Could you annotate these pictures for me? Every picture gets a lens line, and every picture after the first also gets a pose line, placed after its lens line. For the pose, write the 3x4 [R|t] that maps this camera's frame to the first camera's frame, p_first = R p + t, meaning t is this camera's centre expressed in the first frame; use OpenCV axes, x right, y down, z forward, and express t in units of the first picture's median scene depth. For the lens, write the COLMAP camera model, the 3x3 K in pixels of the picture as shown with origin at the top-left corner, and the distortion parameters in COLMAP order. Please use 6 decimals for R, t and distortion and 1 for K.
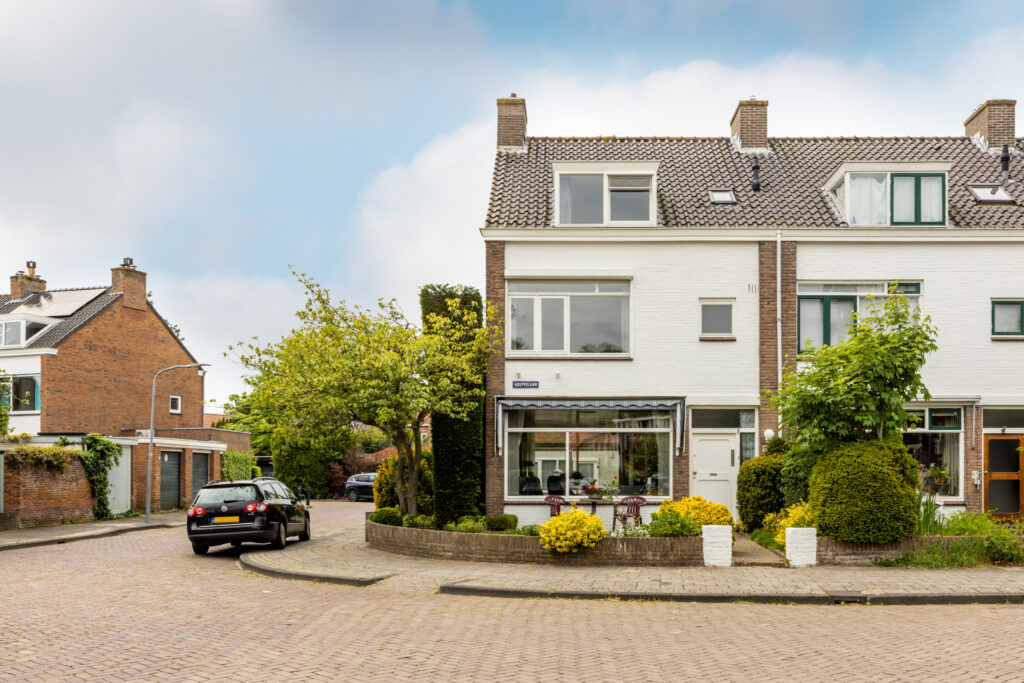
lens RADIAL K [[978.7, 0, 557.5], [0, 978.7, 464.5], [0, 0, 1]] dist [-0.005883, 0.000000]
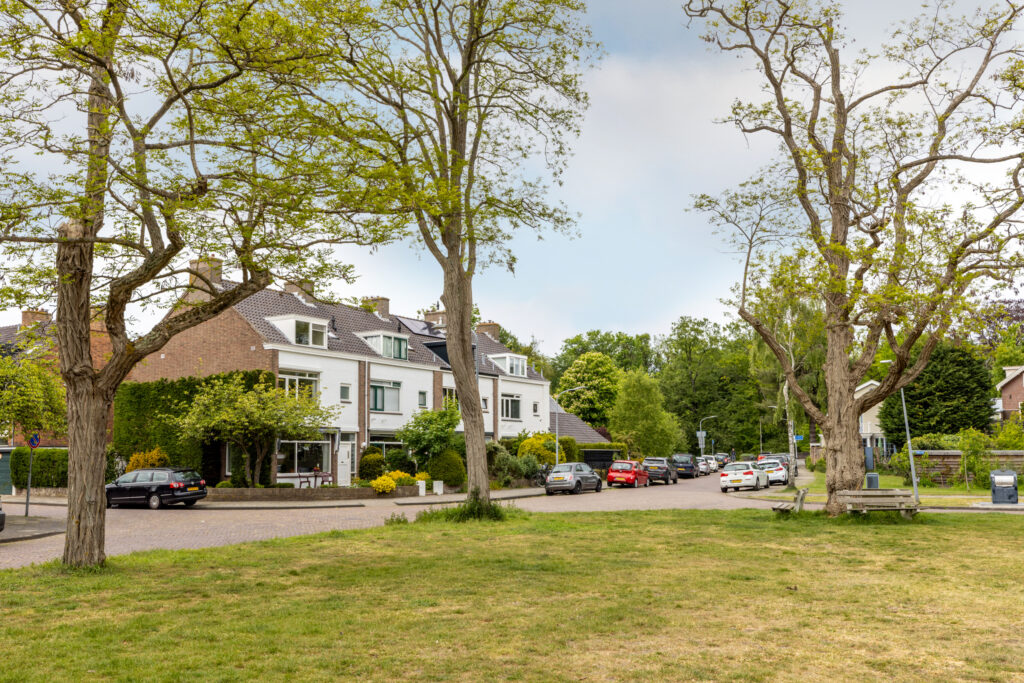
lens RADIAL K [[902.0, 0, 498.0], [0, 902.0, 471.2], [0, 0, 1]] dist [0.034387, -0.000416]
pose [[0.523757, -0.018821, 0.851660, -1.425573], [-0.004803, 0.999675, 0.025046, -0.022543], [-0.851854, -0.017209, 0.523496, -0.389249]]
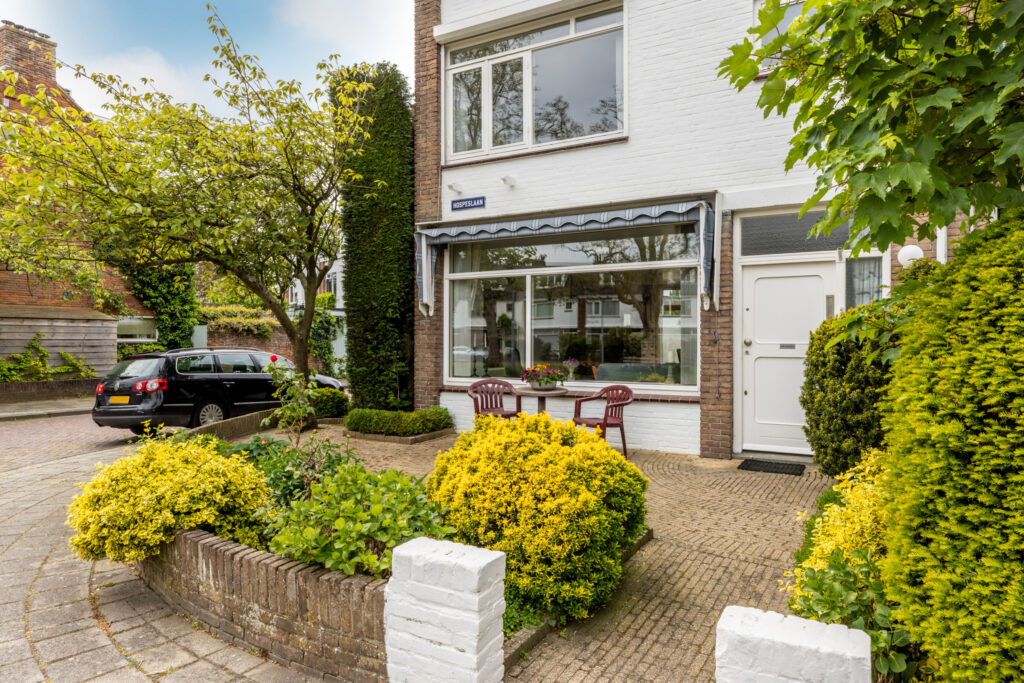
lens RADIAL K [[646.0, 0, 525.2], [0, 646.0, 329.1], [0, 0, 1]] dist [0.020246, -0.000215]
pose [[0.876750, -0.007712, -0.480884, 0.201943], [0.005621, 0.999967, -0.005789, 0.002813], [0.480913, 0.002373, 0.876765, 0.648292]]
